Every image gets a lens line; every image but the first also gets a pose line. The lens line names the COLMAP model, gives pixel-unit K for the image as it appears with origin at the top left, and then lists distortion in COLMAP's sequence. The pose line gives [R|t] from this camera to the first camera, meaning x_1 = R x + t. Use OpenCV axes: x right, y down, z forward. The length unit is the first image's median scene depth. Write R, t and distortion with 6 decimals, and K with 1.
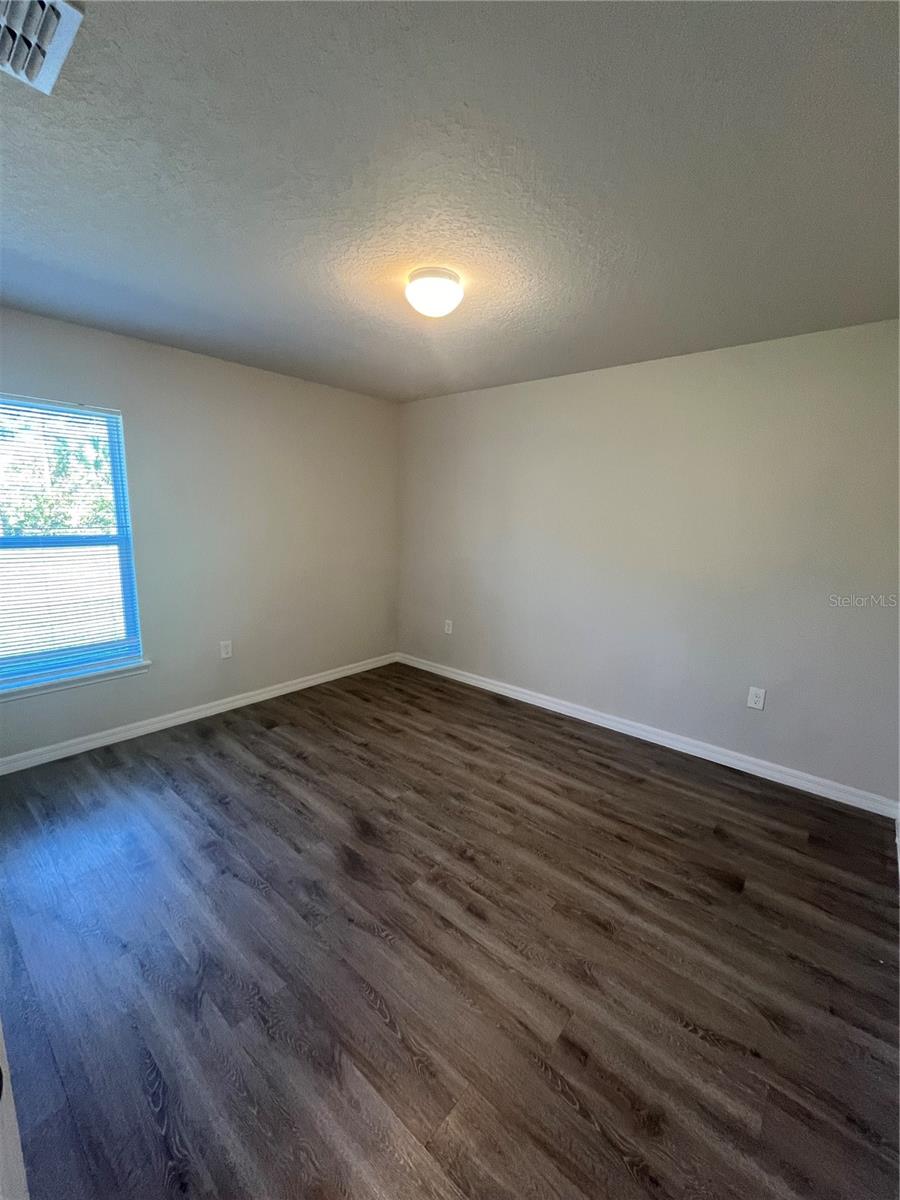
lens RADIAL K [[486.8, 0, 451.5], [0, 486.8, 601.8], [0, 0, 1]] dist [-0.001644, -0.000134]
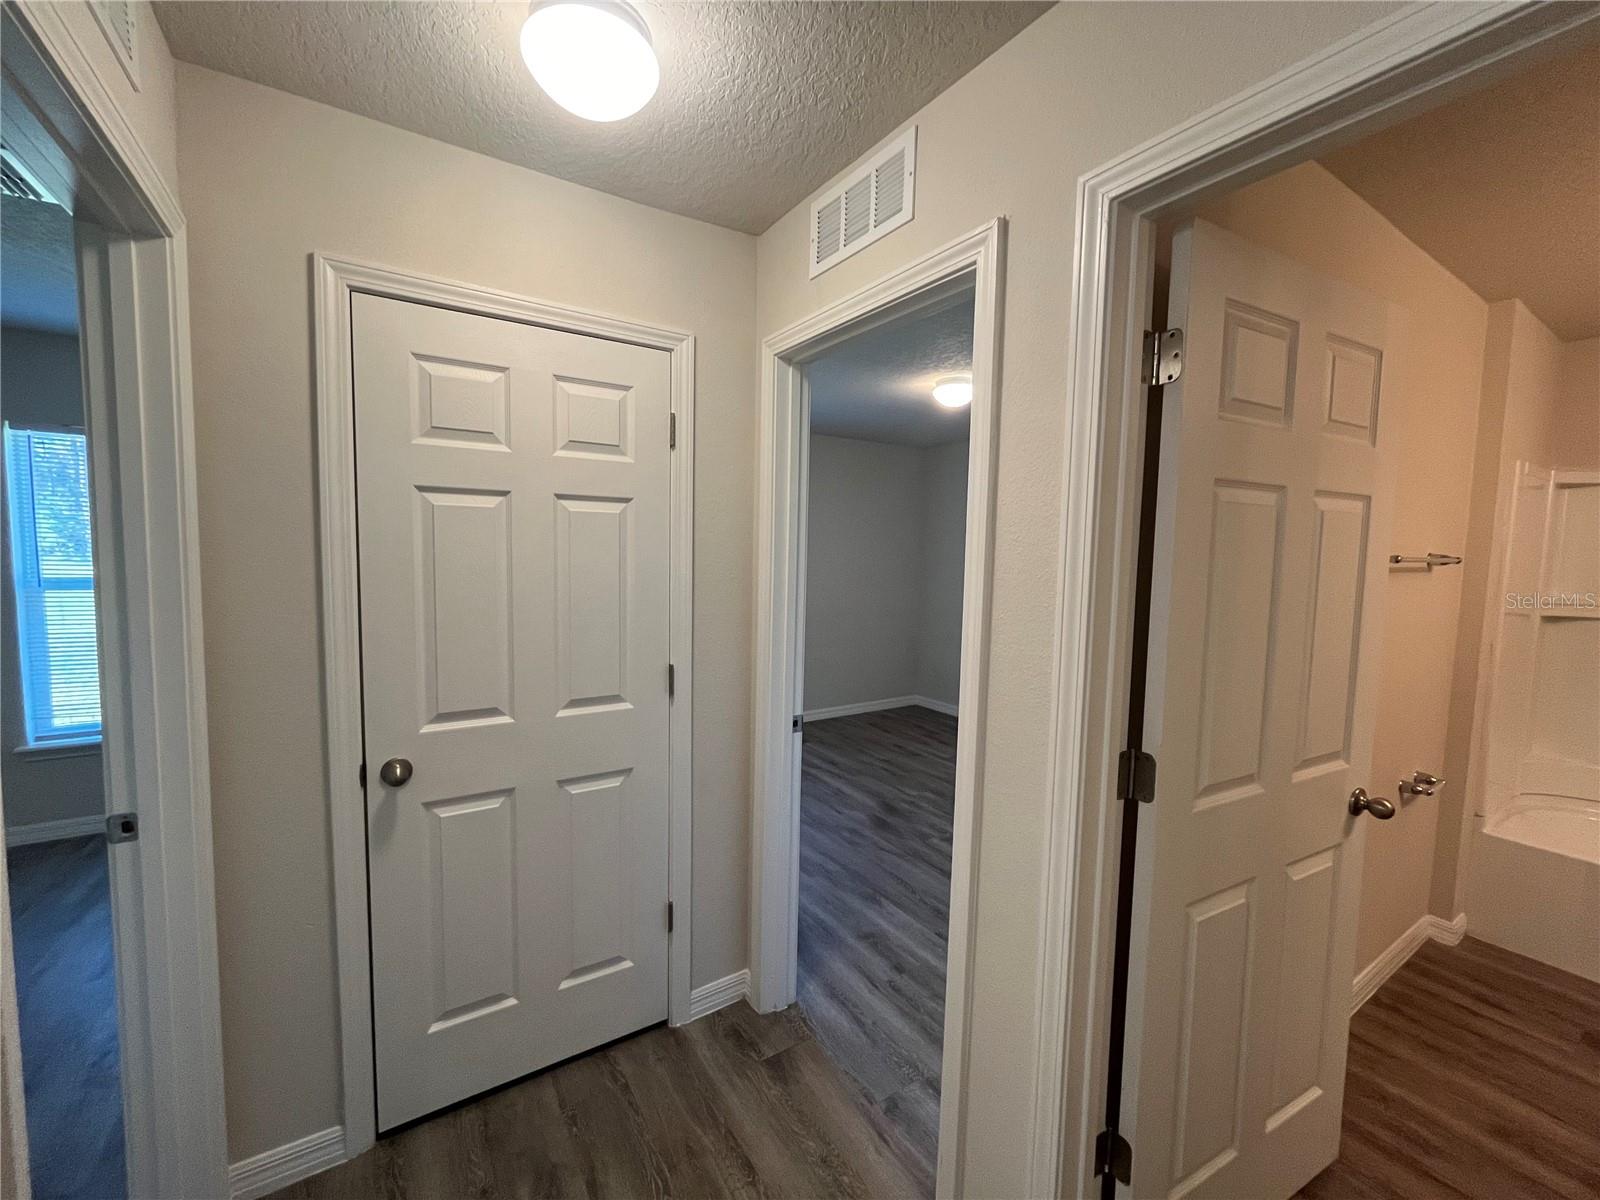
lens RADIAL K [[649.1, 0, 799.4], [0, 649.1, 599.5], [0, 0, 1]] dist [-0.001644, -0.000134]
pose [[0.958935, 0.011978, -0.283373, 0.052634], [-0.042572, 0.993867, -0.102056, 0.108525], [0.280413, 0.109929, 0.953564, -0.599740]]
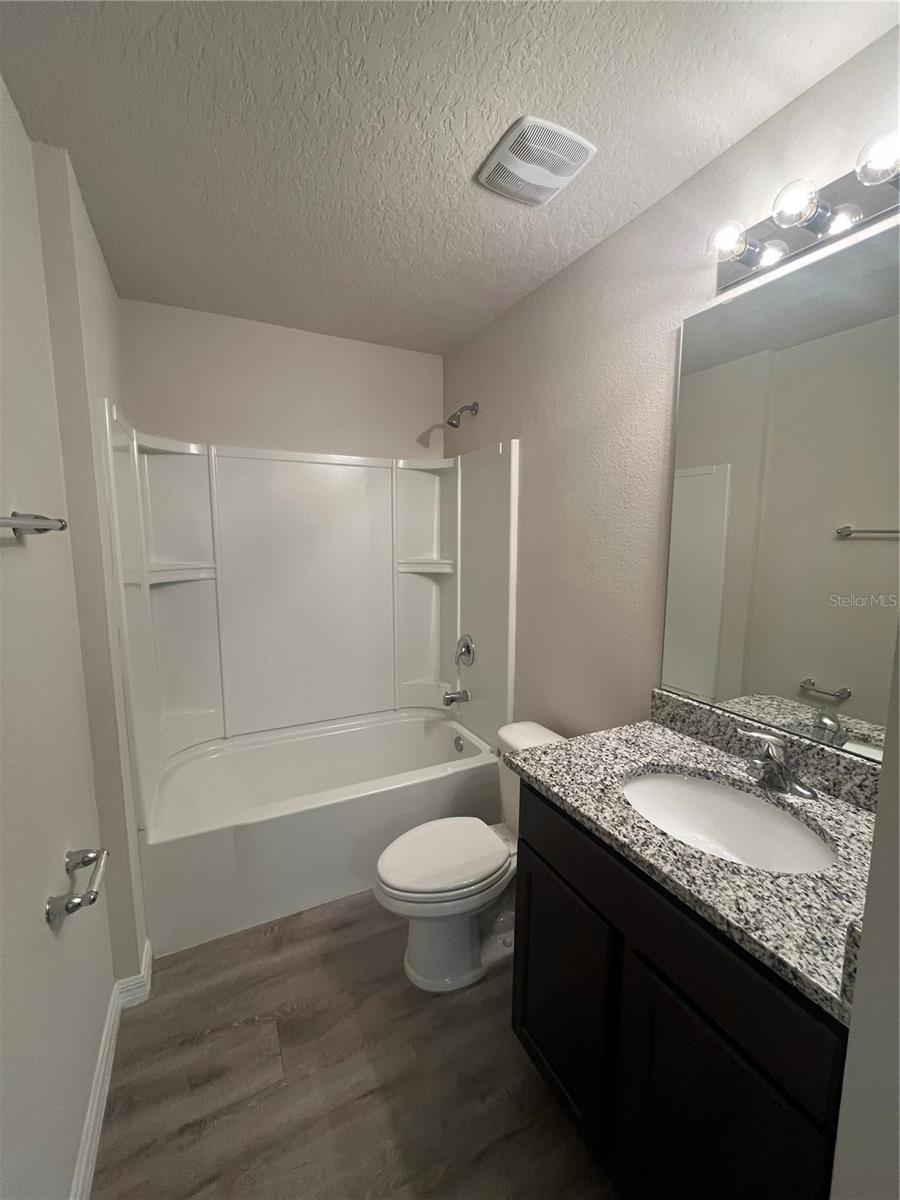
lens RADIAL K [[486.8, 0, 451.7], [0, 486.8, 601.5], [0, 0, 1]] dist [-0.001644, -0.000134]
pose [[0.384232, -0.151513, 0.910719, 1.040355], [0.174153, 0.980628, 0.089669, -0.163200], [-0.906662, 0.124151, 0.403175, 1.168444]]
